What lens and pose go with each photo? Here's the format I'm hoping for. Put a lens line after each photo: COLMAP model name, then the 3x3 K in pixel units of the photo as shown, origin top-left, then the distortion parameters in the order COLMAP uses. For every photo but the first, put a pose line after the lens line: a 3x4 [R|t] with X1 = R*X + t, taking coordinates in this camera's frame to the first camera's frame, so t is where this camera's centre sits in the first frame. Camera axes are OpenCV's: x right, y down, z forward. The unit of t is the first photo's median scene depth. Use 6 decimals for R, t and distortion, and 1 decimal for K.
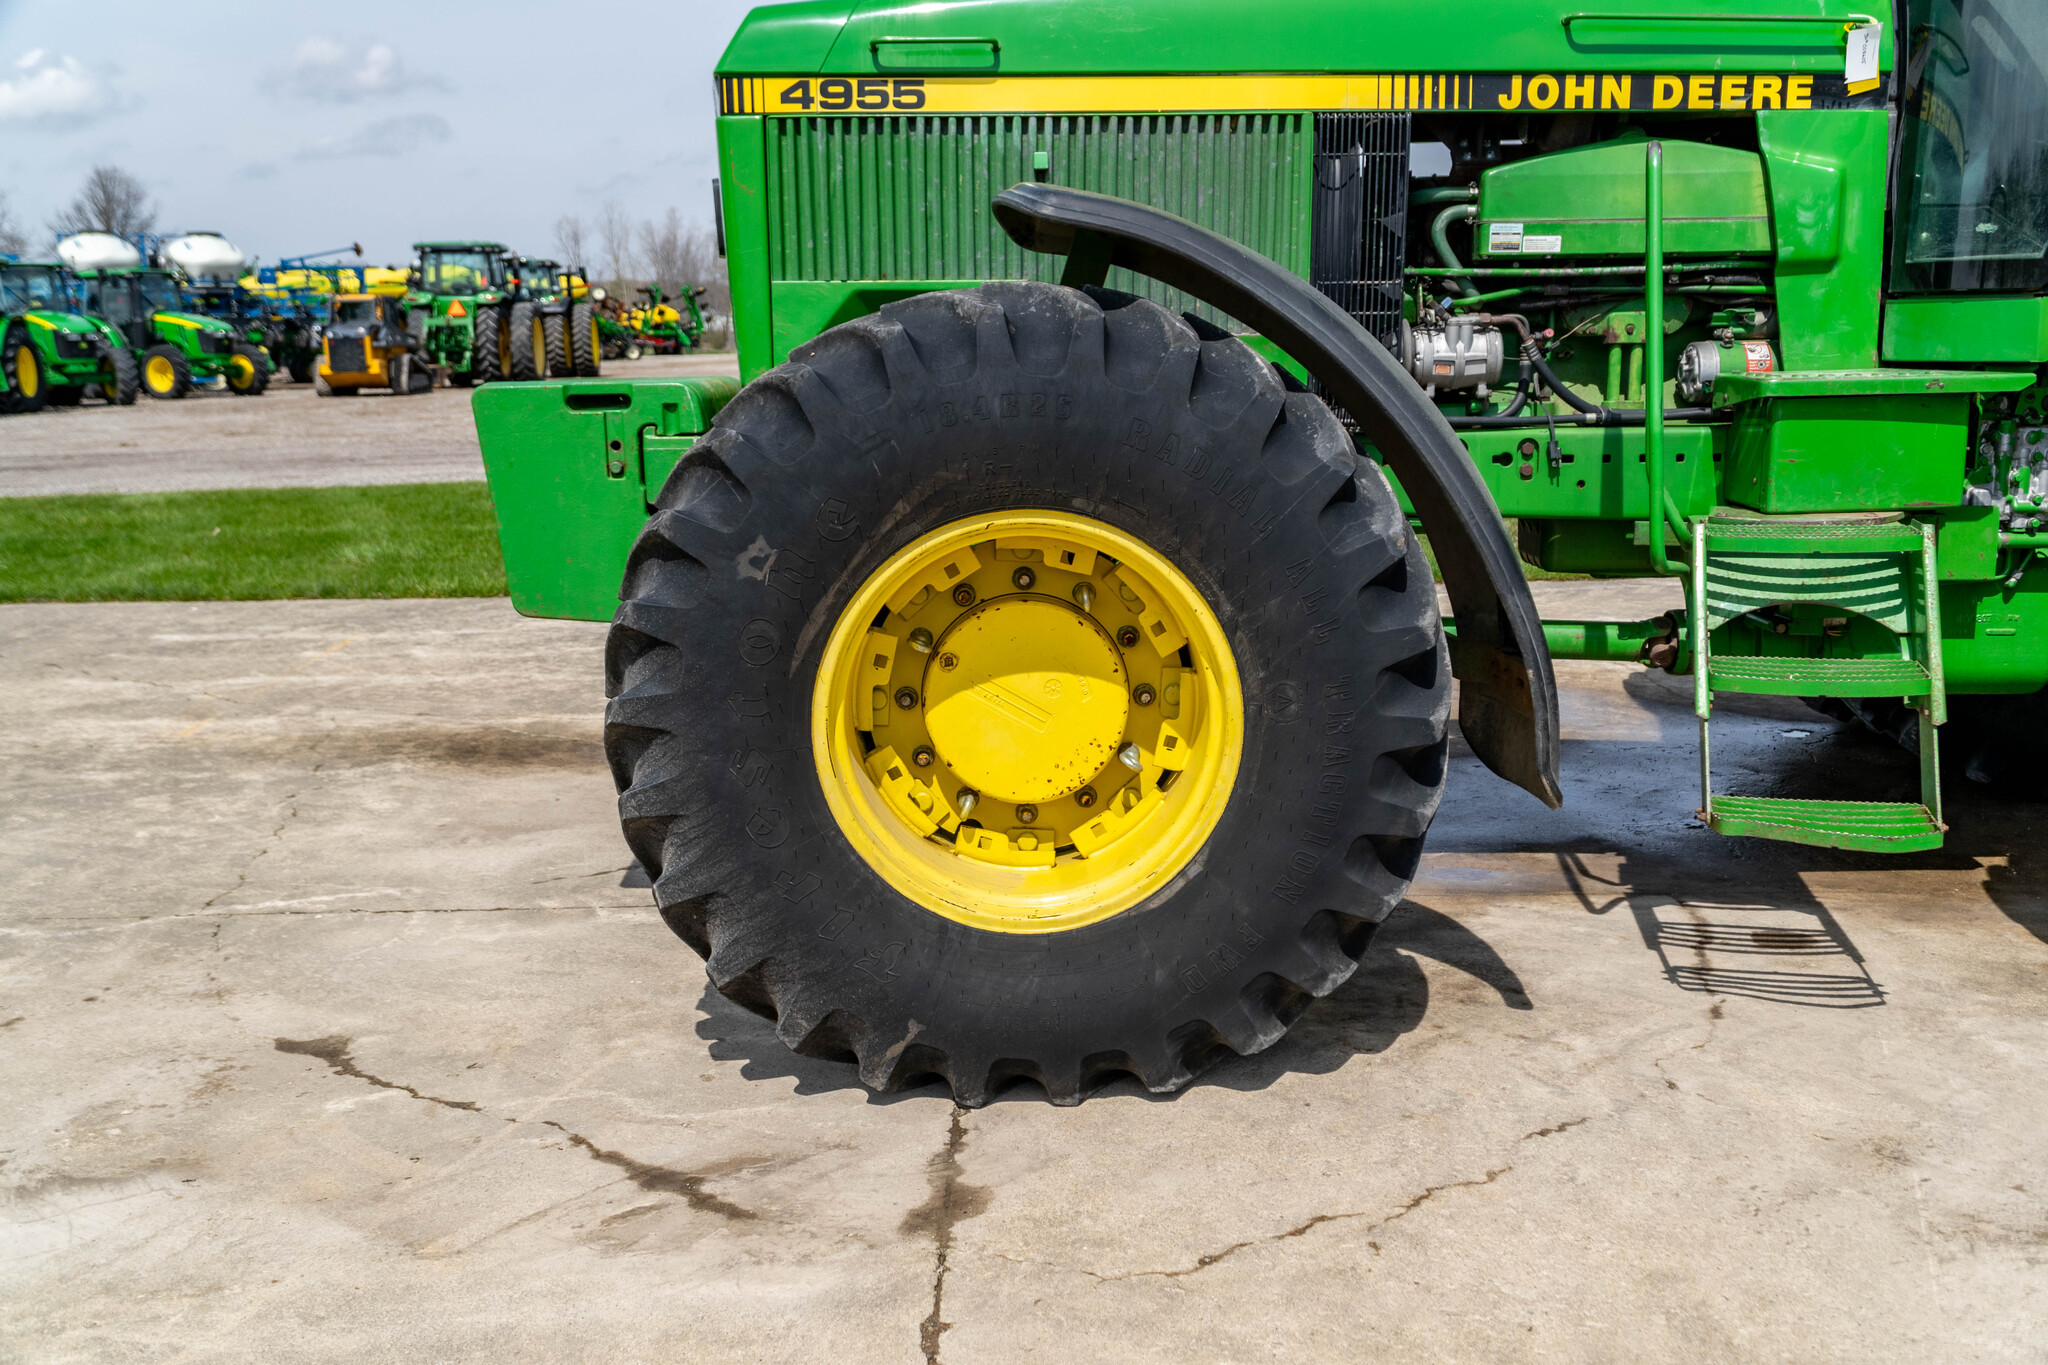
lens RADIAL K [[2003.5, 0, 1024.0], [0, 2003.5, 682.5], [0, 0, 1]] dist [0.068059, -0.002804]
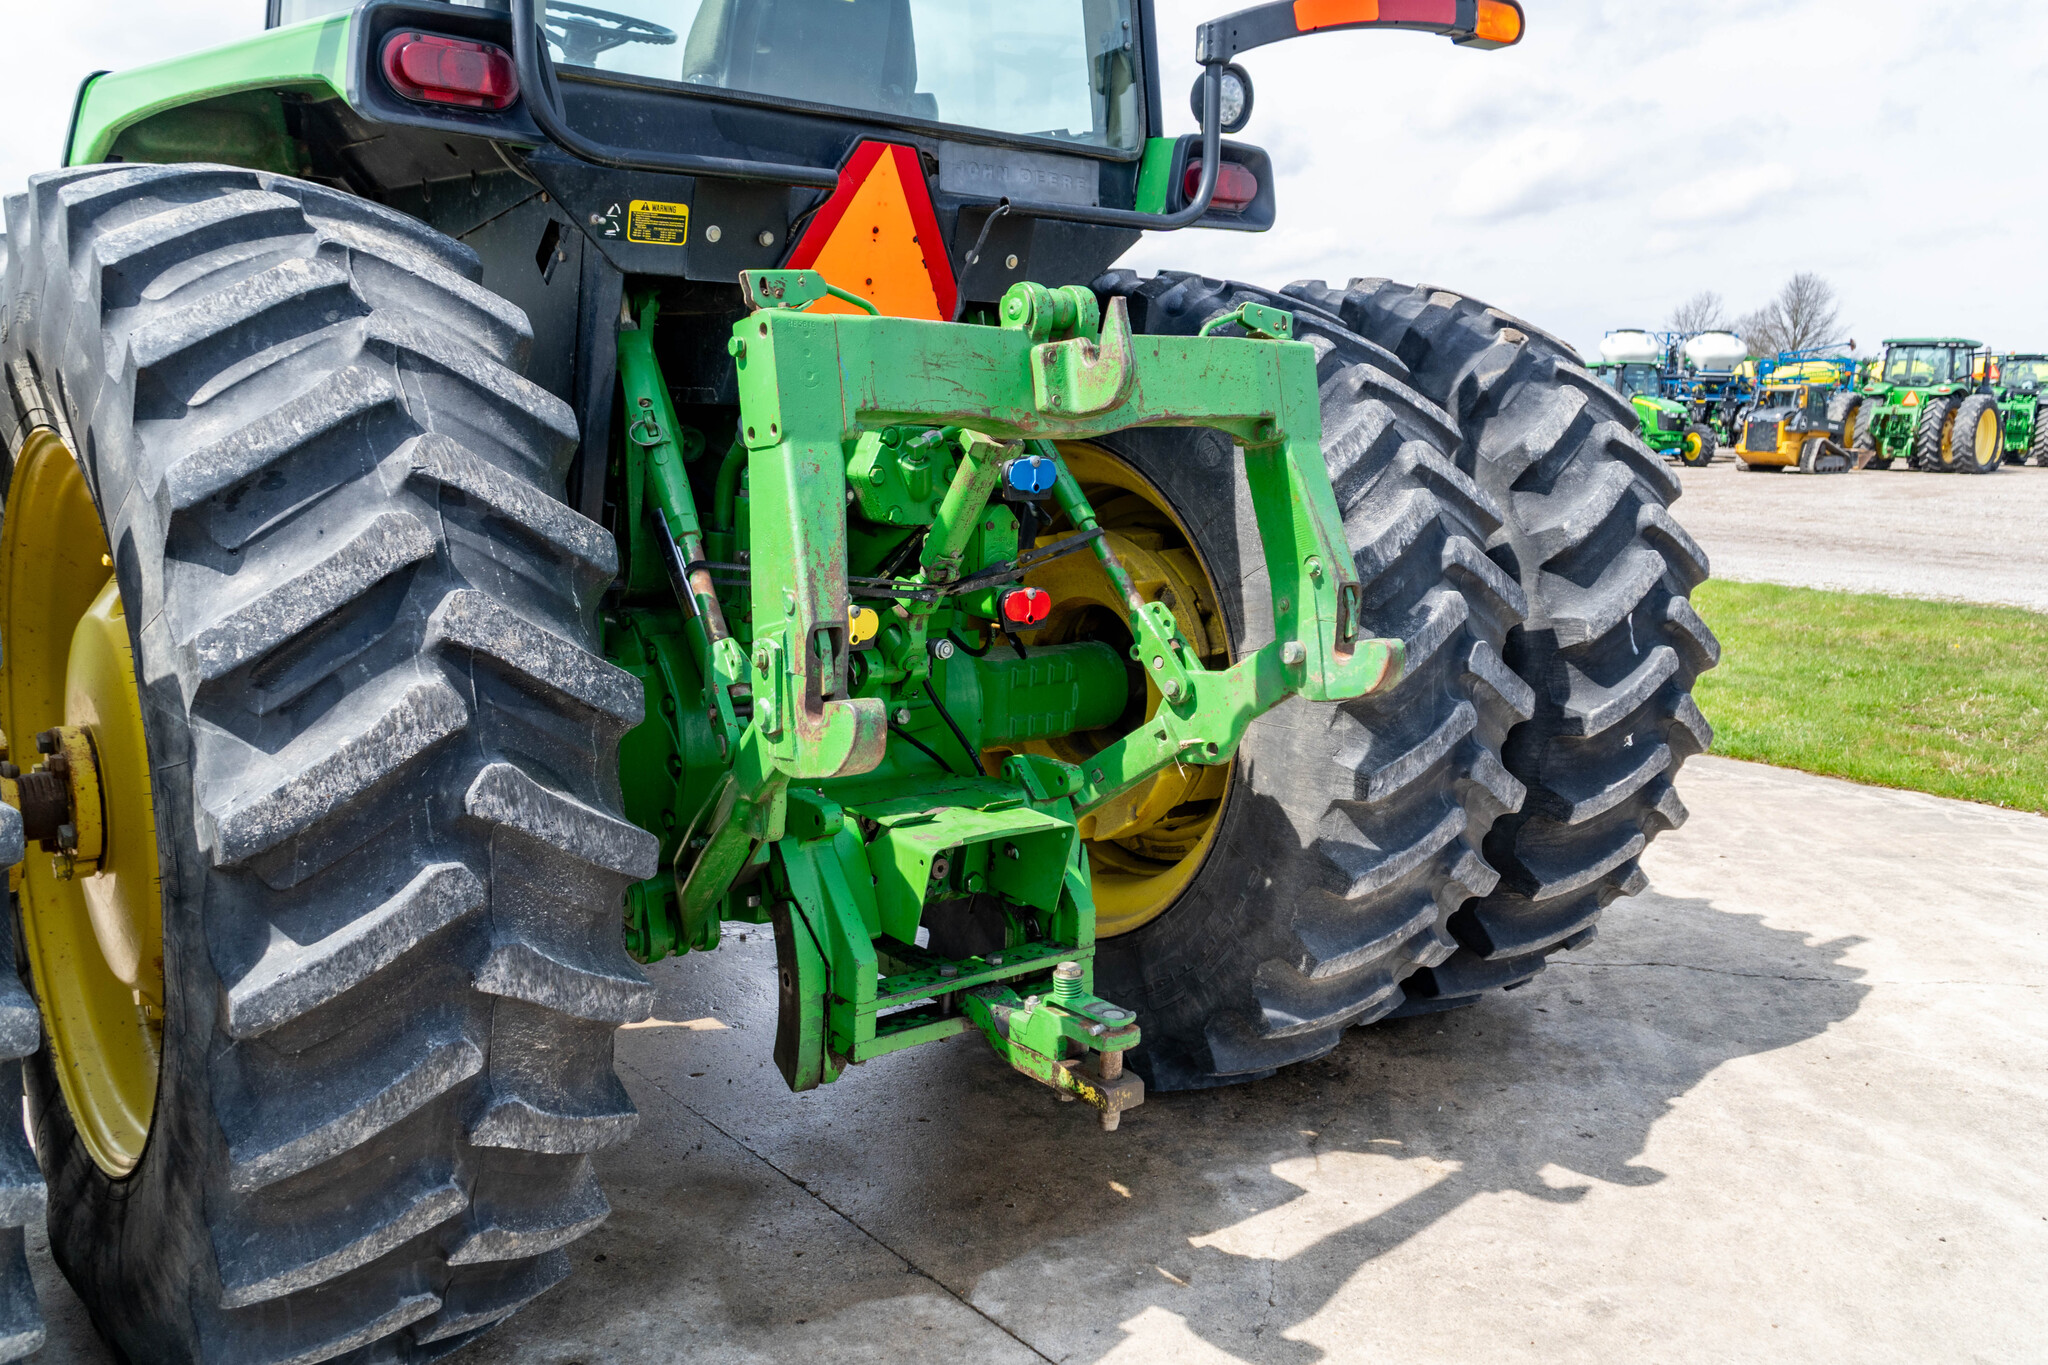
lens RADIAL K [[1689.5, 0, 1028.0], [0, 1689.5, 671.6], [0, 0, 1]] dist [0.011302, 0.003606]
pose [[0.640395, 0.157503, -0.751723, 1.397342], [-0.168941, 0.983663, 0.062177, -0.193134], [0.749235, 0.087179, 0.656542, 0.646066]]
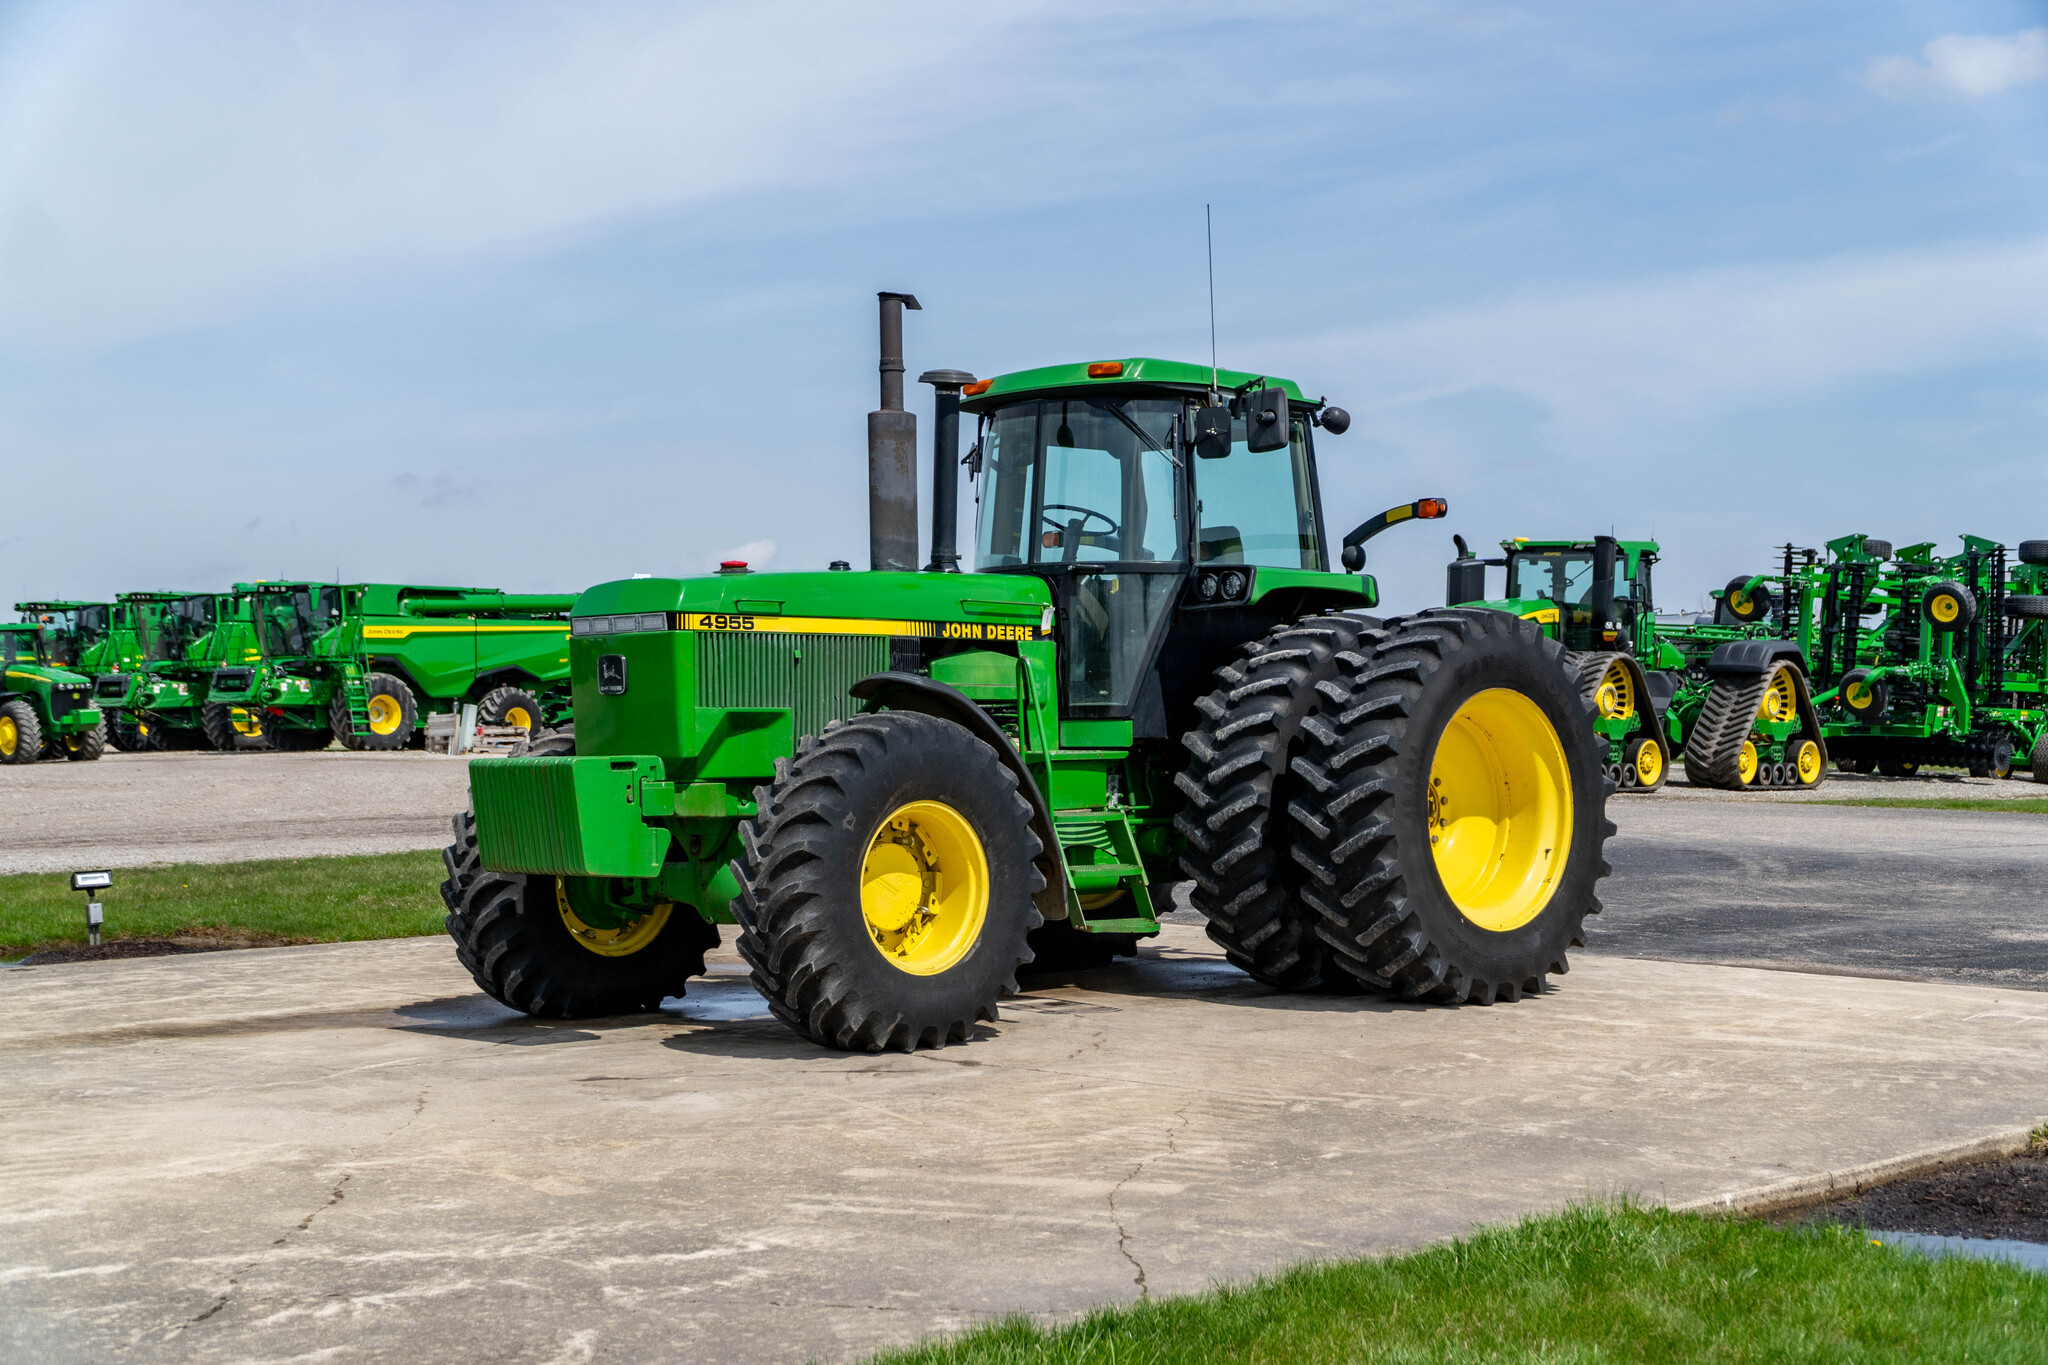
lens RADIAL K [[2801.0, 0, 1006.8], [0, 2801.0, 665.4], [0, 0, 1]] dist [0.092889, -0.028729]
pose [[0.722298, 0.019307, 0.691313, -1.847186], [0.120445, 0.980822, -0.153236, 0.234332], [-0.681013, 0.193948, 0.706120, -1.240104]]
